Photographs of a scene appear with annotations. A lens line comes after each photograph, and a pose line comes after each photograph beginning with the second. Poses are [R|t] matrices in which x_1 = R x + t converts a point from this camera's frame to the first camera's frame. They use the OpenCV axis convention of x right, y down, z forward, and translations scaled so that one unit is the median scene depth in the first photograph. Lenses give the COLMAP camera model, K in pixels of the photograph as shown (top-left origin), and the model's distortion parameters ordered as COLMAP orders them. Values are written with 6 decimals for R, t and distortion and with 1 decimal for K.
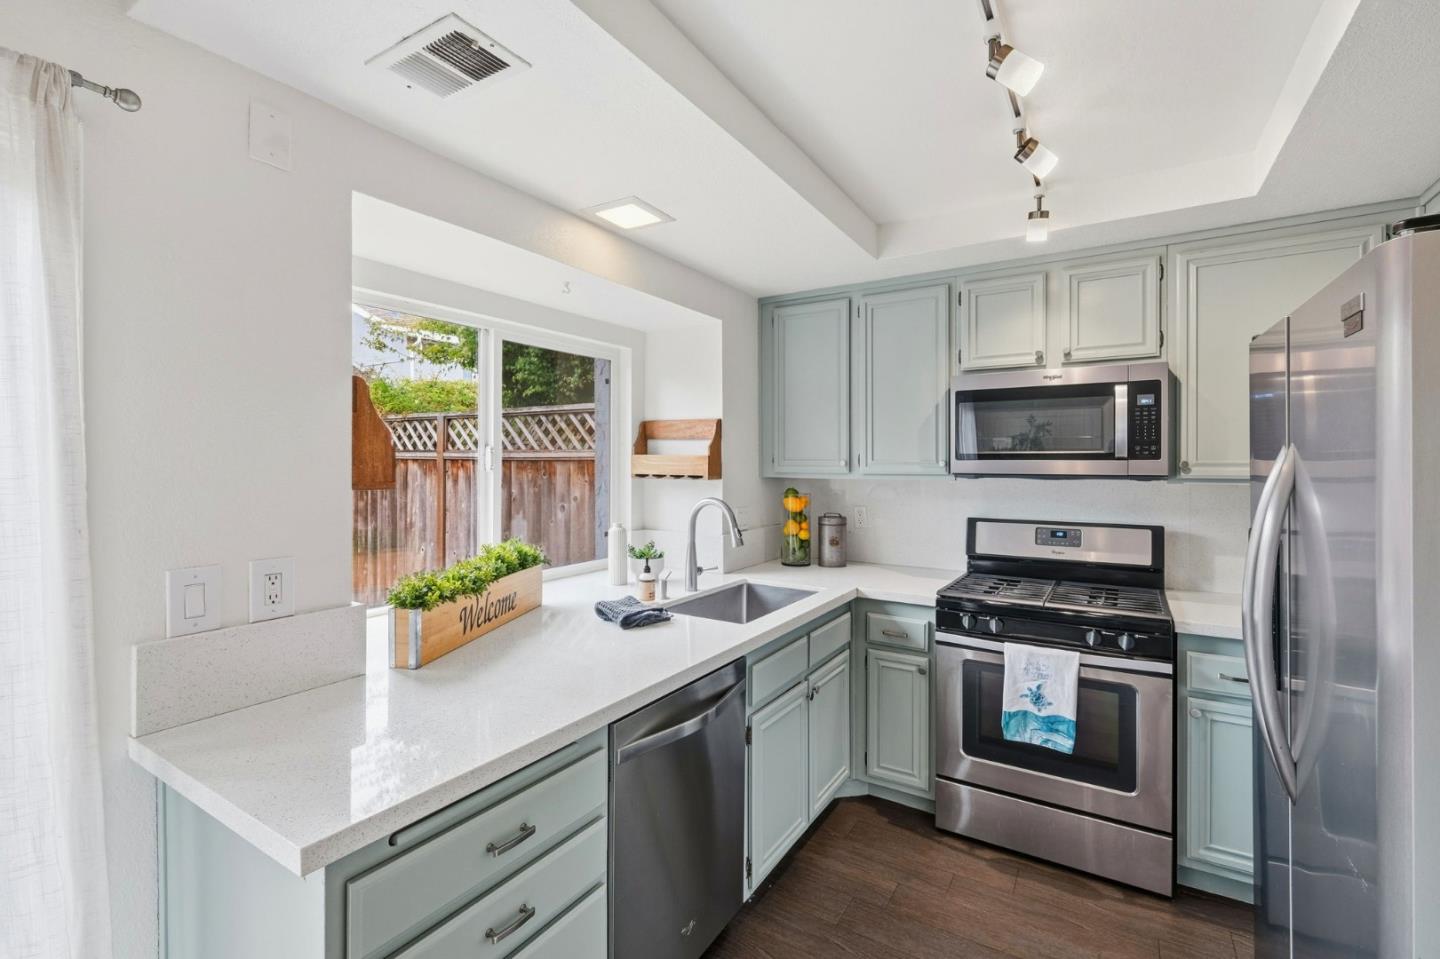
lens RADIAL K [[635.4, 0, 716.3], [0, 635.4, 464.9], [0, 0, 1]] dist [-0.007756, -0.000157]
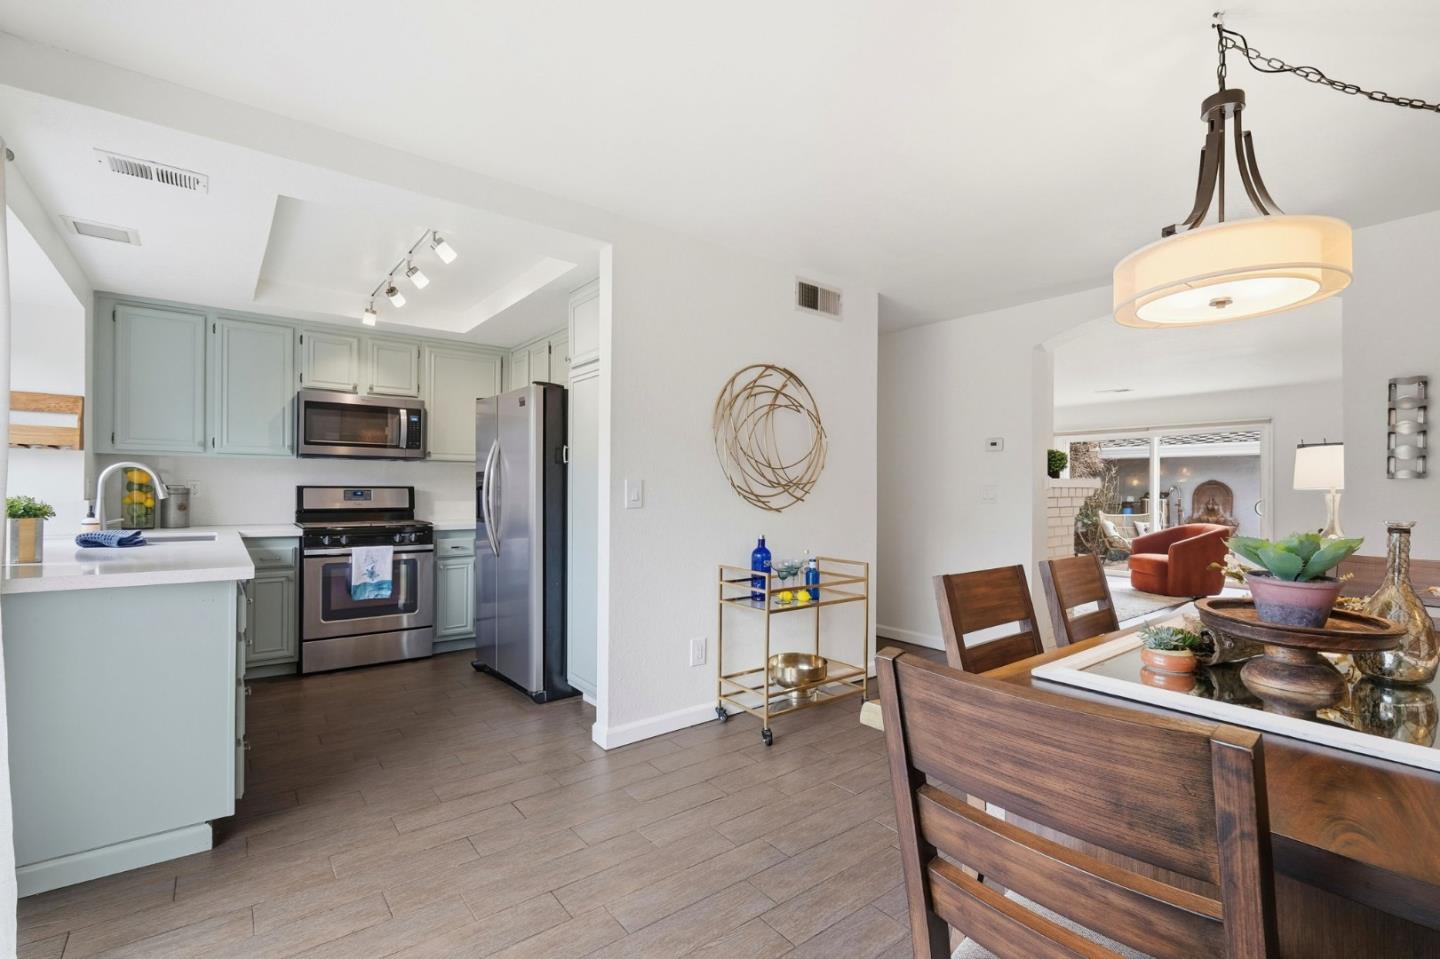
lens RADIAL K [[647.7, 0, 722.1], [0, 647.7, 488.7], [0, 0, 1]] dist [-0.004421, 0.000282]
pose [[0.338451, 0.001408, 0.940983, -0.826793], [-0.004063, 0.999992, -0.000034, 0.103441], [-0.940975, -0.003812, 0.338454, -0.537193]]
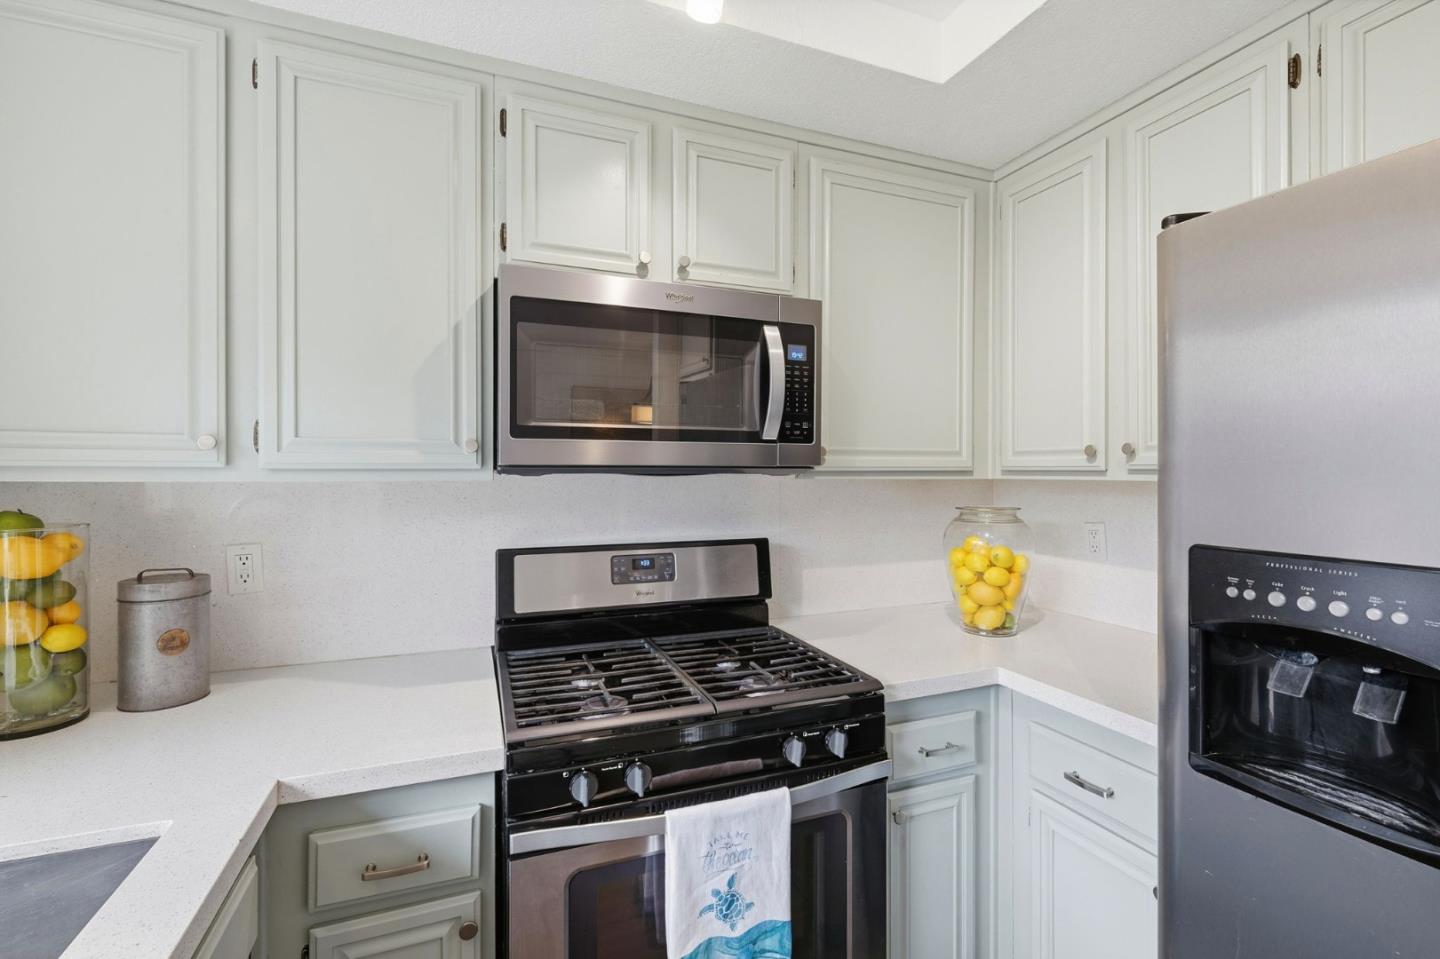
lens RADIAL K [[638.5, 0, 722.1], [0, 638.5, 471.2], [0, 0, 1]] dist [-0.000968, 0.000157]
pose [[0.584569, -0.000546, 0.811344, 0.081291], [0.002561, 0.999996, -0.001172, 0.020988], [-0.811340, 0.002763, 0.584568, 0.631857]]
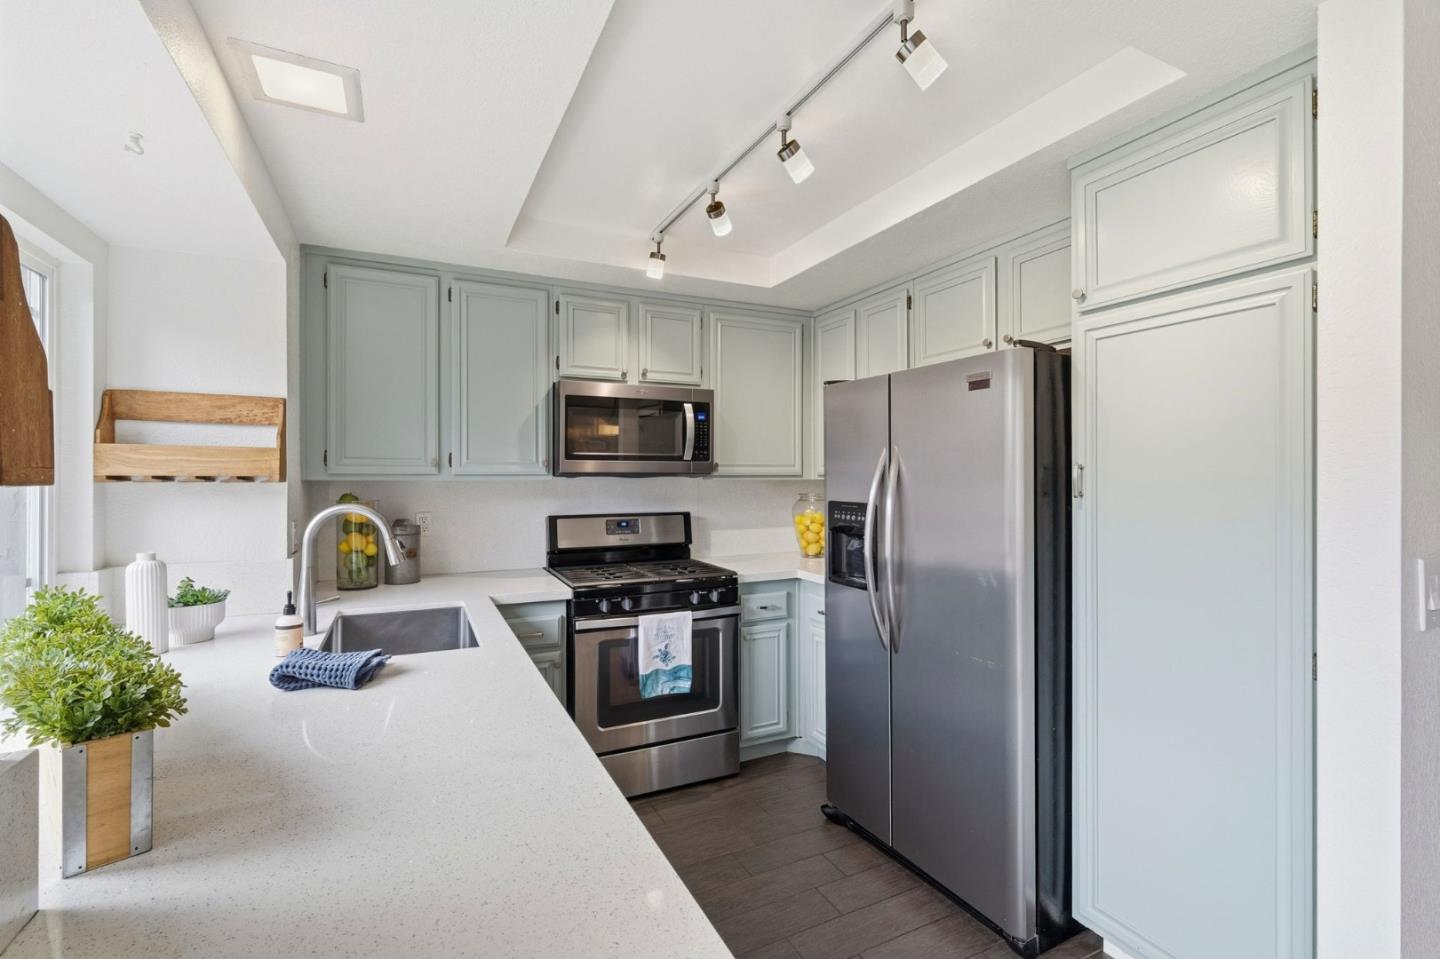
lens RADIAL K [[641.7, 0, 720.7], [0, 641.7, 476.1], [0, 0, 1]] dist [-0.001872, 0.000032]
pose [[0.526373, -0.001648, 0.850252, -0.429548], [0.004452, 0.999990, -0.000818, 0.023235], [-0.850242, 0.004216, 0.526375, 0.234962]]
